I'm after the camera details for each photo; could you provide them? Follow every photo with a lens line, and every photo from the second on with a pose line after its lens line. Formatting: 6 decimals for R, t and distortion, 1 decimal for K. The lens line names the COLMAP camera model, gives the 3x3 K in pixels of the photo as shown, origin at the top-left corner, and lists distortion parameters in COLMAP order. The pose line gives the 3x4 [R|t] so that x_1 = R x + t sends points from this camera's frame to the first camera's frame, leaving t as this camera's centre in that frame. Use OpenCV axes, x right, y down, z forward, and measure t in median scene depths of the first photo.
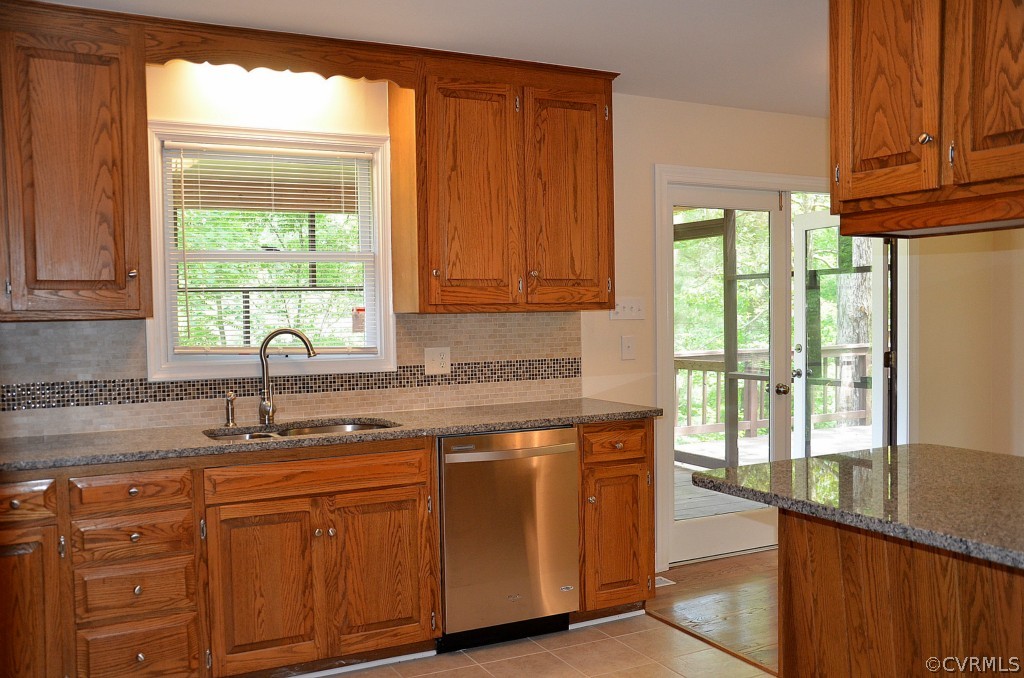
lens RADIAL K [[907.9, 0, 503.8], [0, 907.9, 353.3], [0, 0, 1]] dist [-0.054489, 0.003563]
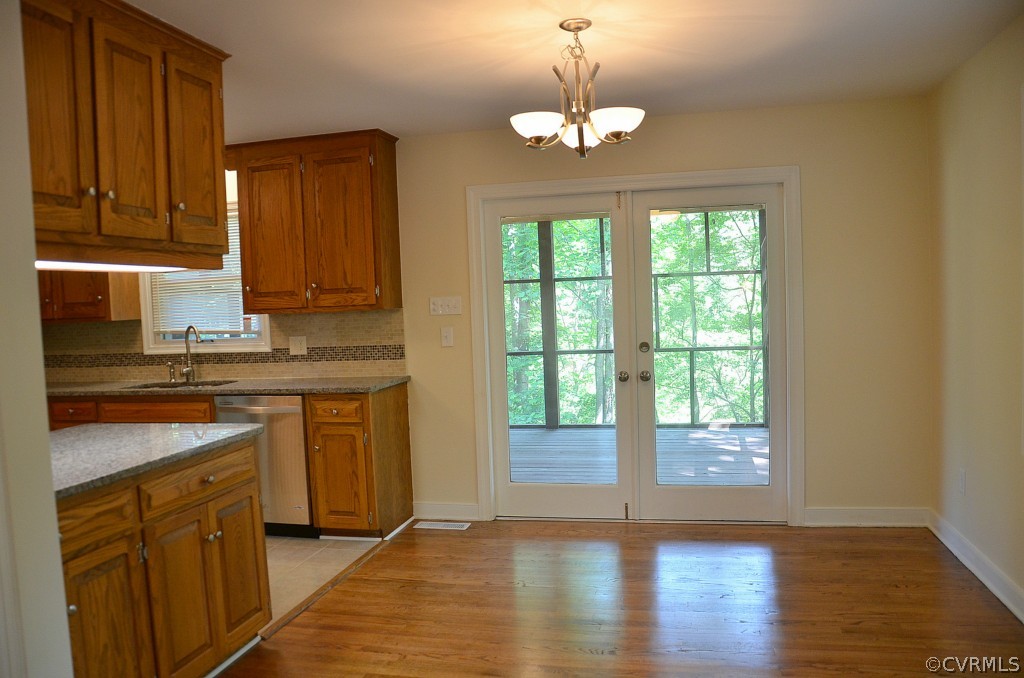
lens RADIAL K [[791.5, 0, 518.6], [0, 791.5, 350.3], [0, 0, 1]] dist [-0.150919, 0.085757]
pose [[0.775820, 0.028130, -0.630327, 1.027012], [-0.002695, 0.999144, 0.041271, -0.037978], [0.630949, -0.030320, 0.775232, 0.250168]]
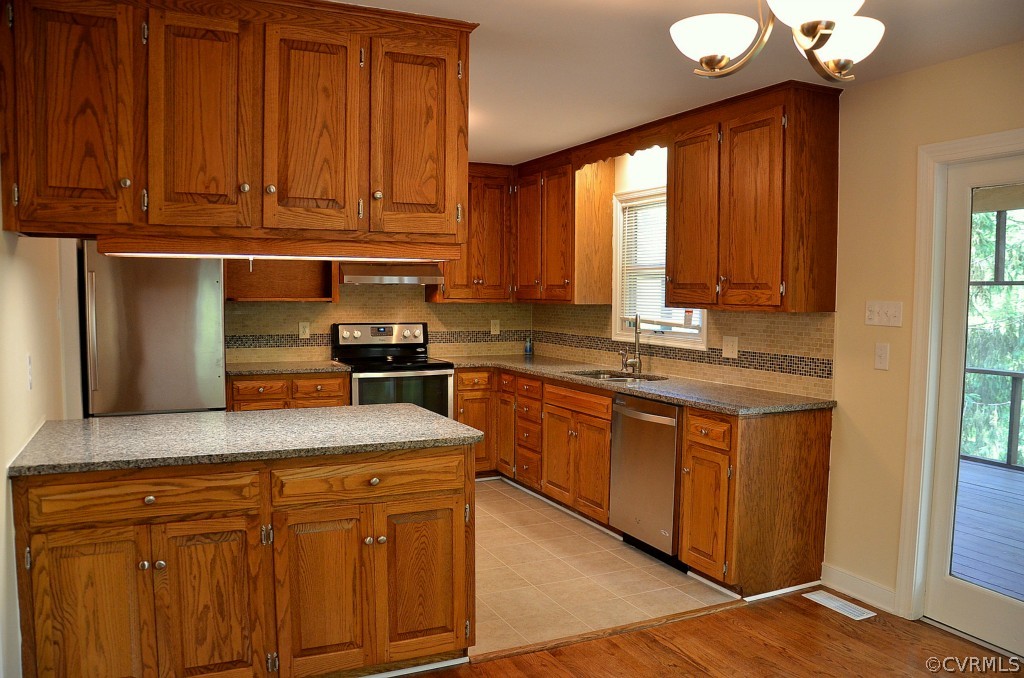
lens RADIAL K [[791.5, 0, 509.3], [0, 791.5, 349.0], [0, 0, 1]] dist [-0.150919, 0.085757]
pose [[-0.017491, 0.089032, -0.995875, 1.039182], [-0.052347, 0.994580, 0.089835, -0.072038], [0.998476, 0.053703, -0.012735, 0.725909]]
